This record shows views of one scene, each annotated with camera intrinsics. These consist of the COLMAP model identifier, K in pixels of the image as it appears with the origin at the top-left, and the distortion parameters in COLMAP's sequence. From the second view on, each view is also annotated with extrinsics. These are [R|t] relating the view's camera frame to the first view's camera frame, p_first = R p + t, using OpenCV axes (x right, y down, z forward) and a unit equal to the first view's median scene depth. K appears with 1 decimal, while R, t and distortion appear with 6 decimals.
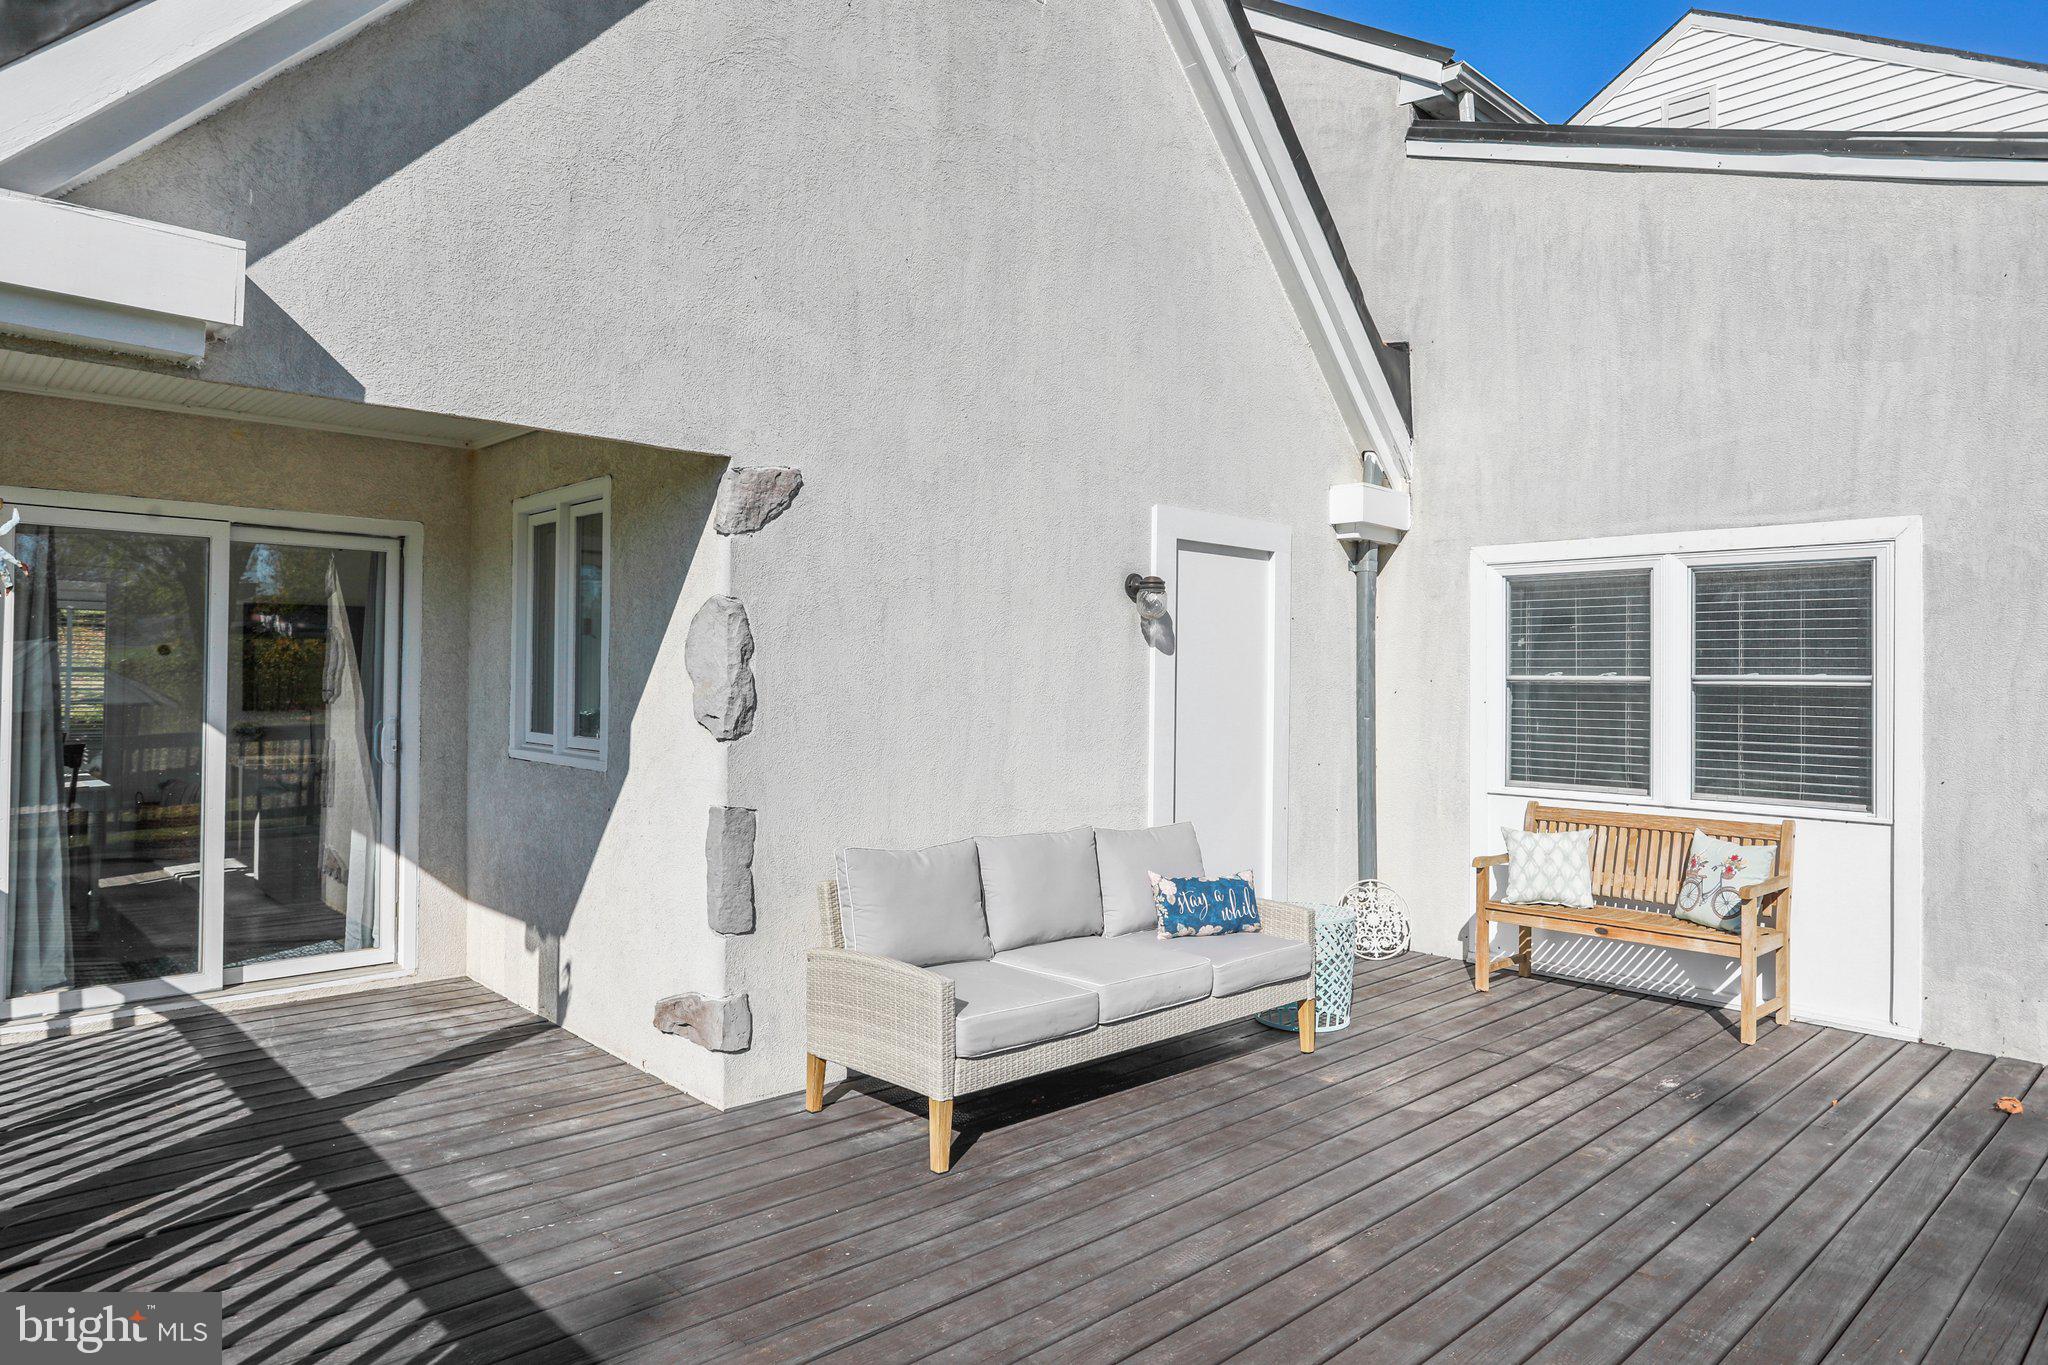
lens RADIAL K [[1238.4, 0, 1022.6], [0, 1238.4, 662.7], [0, 0, 1]] dist [-0.041703, 0.029354]
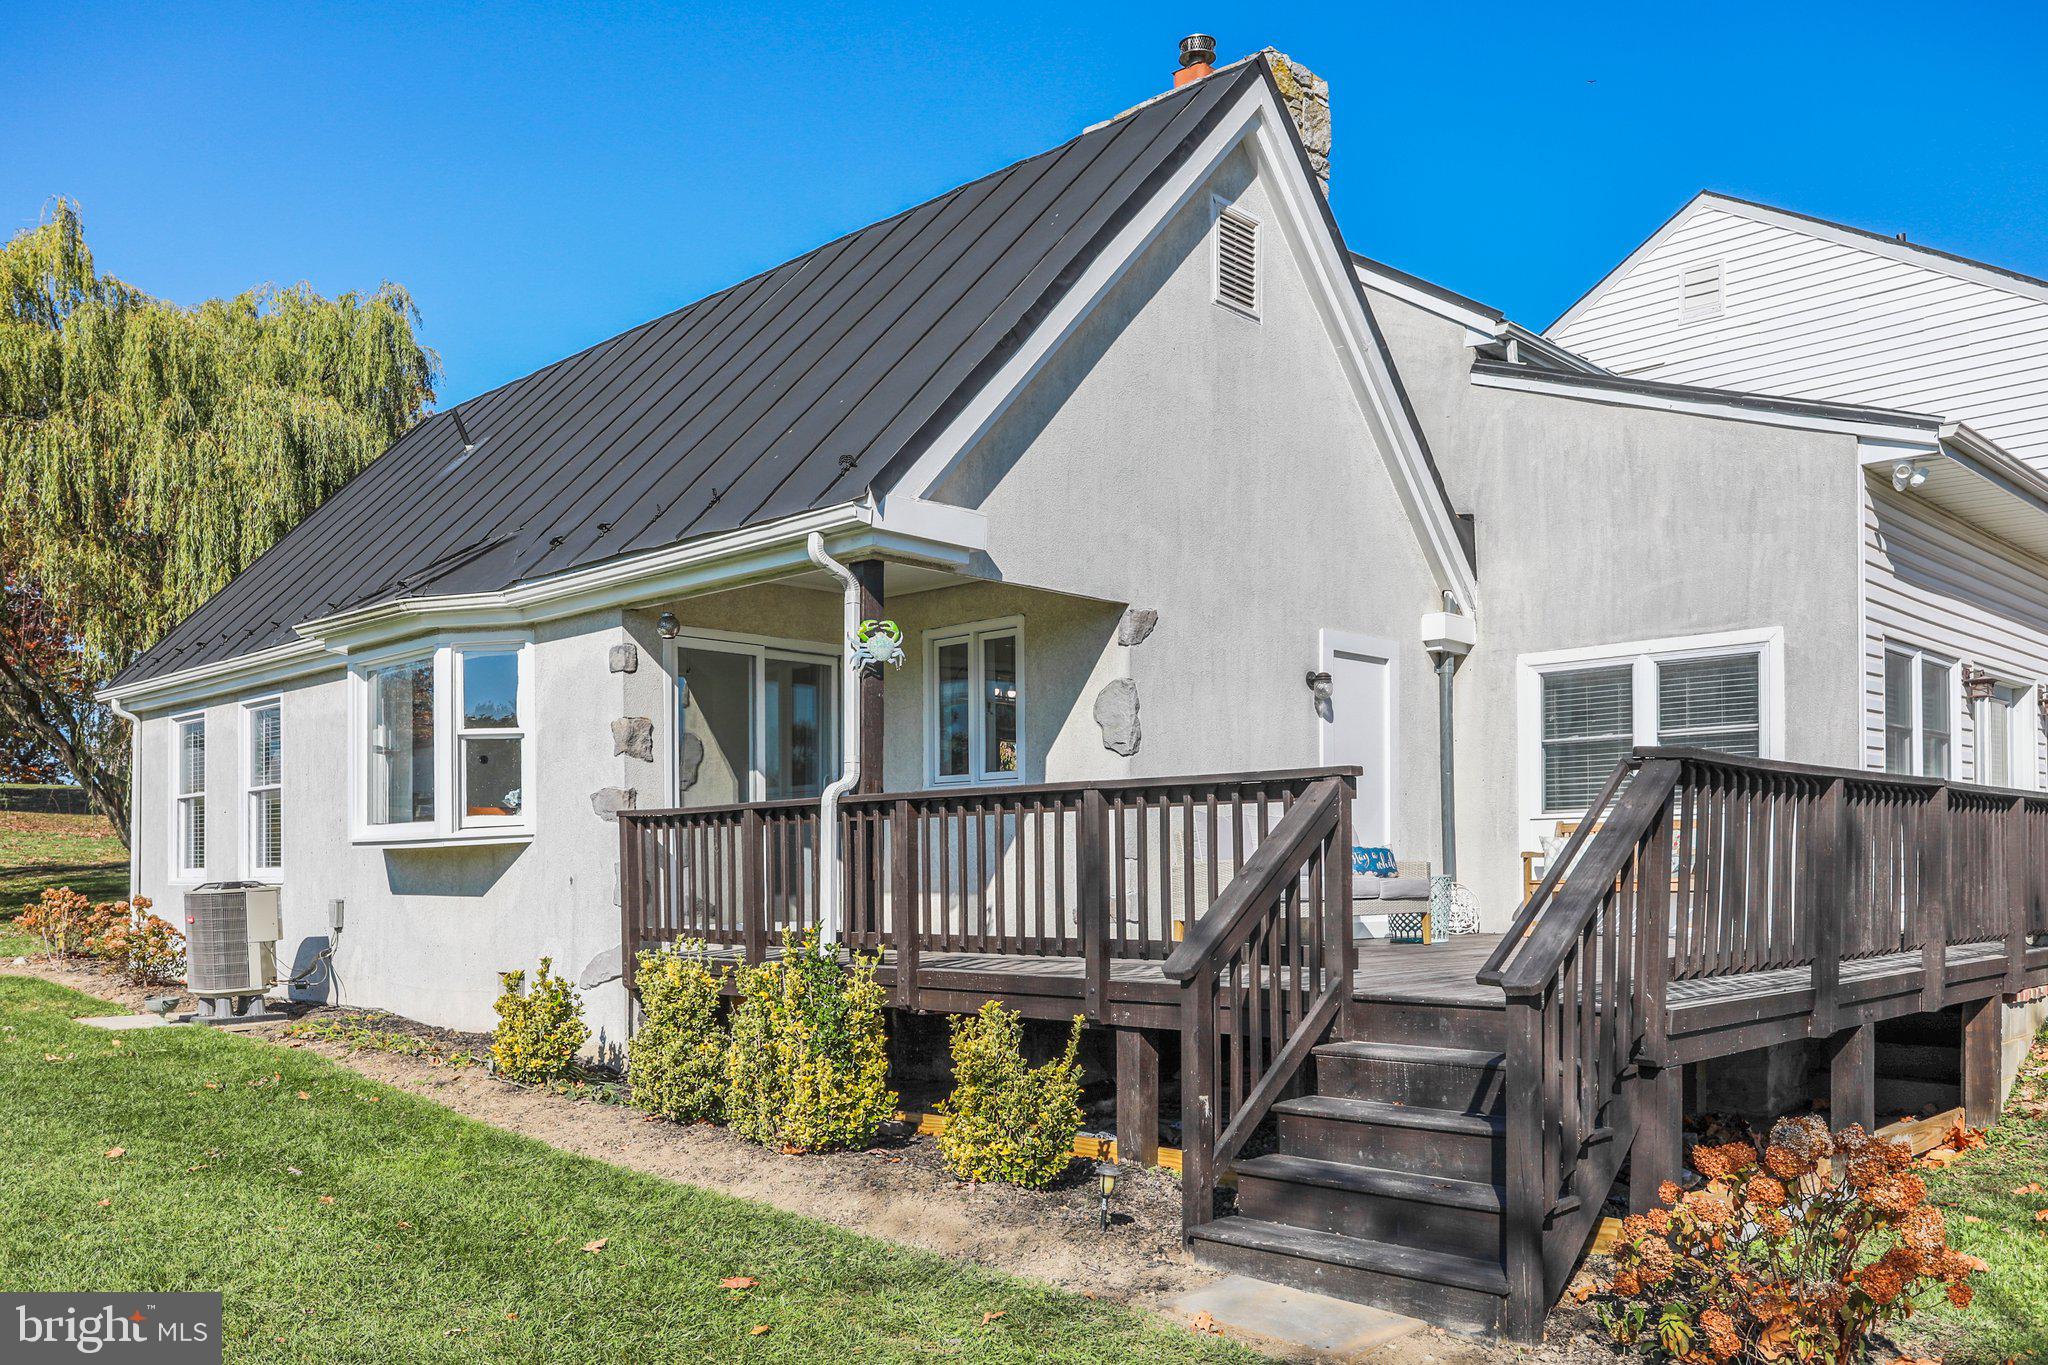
lens RADIAL K [[1602.2, 0, 1020.0], [0, 1602.2, 895.1], [0, 0, 1]] dist [-0.000177, 0.004426]
pose [[0.998633, -0.022382, 0.047237, -0.380308], [0.021040, 0.999366, 0.028715, 0.146421], [-0.047850, -0.027682, 0.998471, -1.039041]]
